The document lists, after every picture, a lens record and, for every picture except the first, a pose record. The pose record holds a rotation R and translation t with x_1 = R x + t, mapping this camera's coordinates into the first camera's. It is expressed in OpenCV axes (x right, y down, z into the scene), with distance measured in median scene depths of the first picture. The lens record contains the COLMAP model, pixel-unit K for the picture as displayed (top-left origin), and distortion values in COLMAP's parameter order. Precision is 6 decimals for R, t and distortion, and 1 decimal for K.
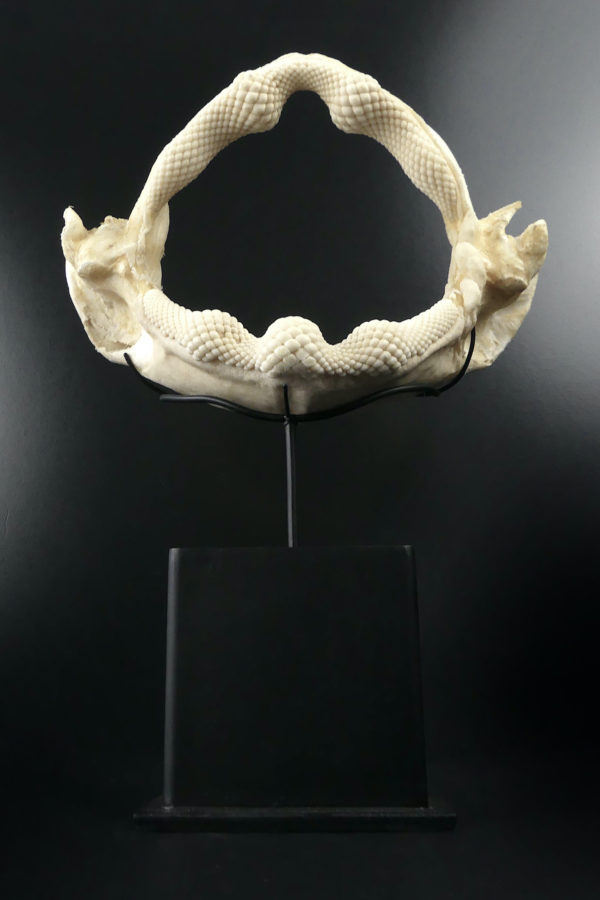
lens RADIAL K [[908.1, 0, 300.0], [0, 908.1, 450.0], [0, 0, 1]] dist [-0.017267, -0.012050]
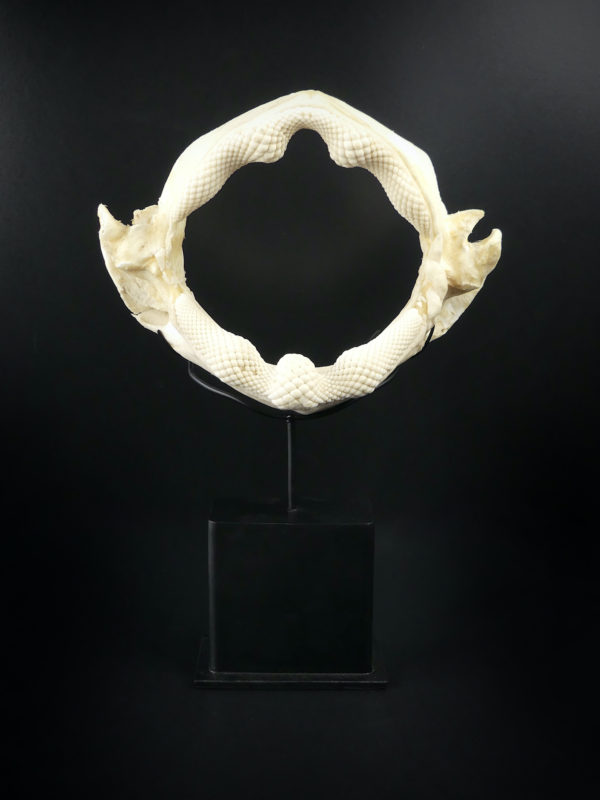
lens RADIAL K [[1005.3, 0, 300.0], [0, 1005.3, 400.0], [0, 0, 1]] dist [0.020379, 0.014878]
pose [[0.998874, 0.006515, 0.046989, -0.063208], [-0.027263, 0.889454, 0.456211, -0.683039], [-0.038822, -0.456978, 0.888630, -0.301930]]
